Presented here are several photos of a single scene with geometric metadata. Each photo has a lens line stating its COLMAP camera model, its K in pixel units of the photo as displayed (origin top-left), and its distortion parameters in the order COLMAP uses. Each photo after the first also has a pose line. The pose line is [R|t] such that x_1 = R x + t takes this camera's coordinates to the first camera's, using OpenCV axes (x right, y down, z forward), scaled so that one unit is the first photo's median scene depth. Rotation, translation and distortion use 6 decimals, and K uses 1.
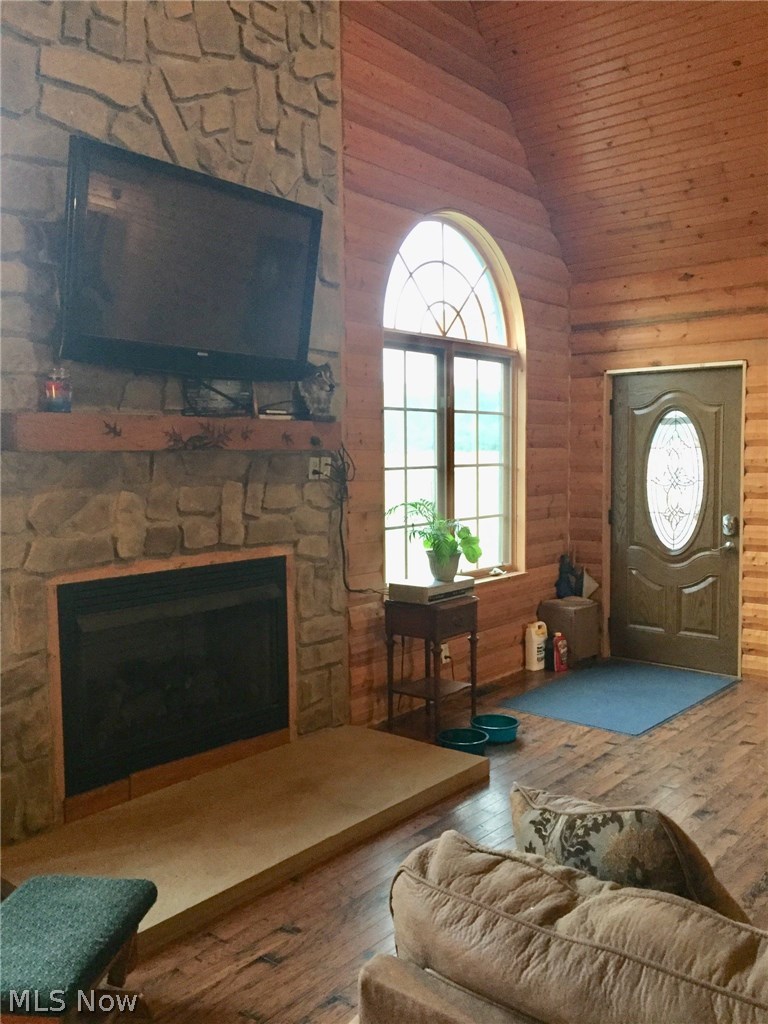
lens RADIAL K [[897.8, 0, 384.0], [0, 897.8, 512.0], [0, 0, 1]] dist [0.048842, 0.001256]
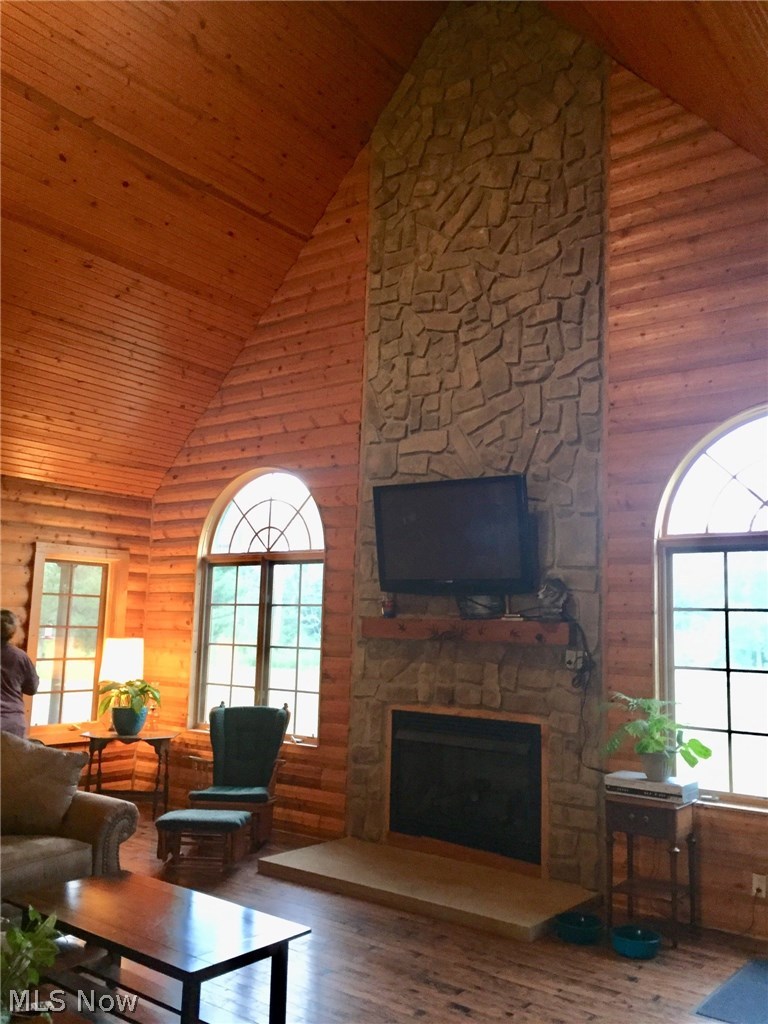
lens RADIAL K [[879.0, 0, 384.0], [0, 879.0, 512.0], [0, 0, 1]] dist [0.091994, -0.140792]
pose [[0.030542, -0.127487, -0.991370, 1.305192], [-0.099441, 0.986524, -0.129927, -0.073142], [0.994575, 0.102551, 0.017453, 0.776588]]
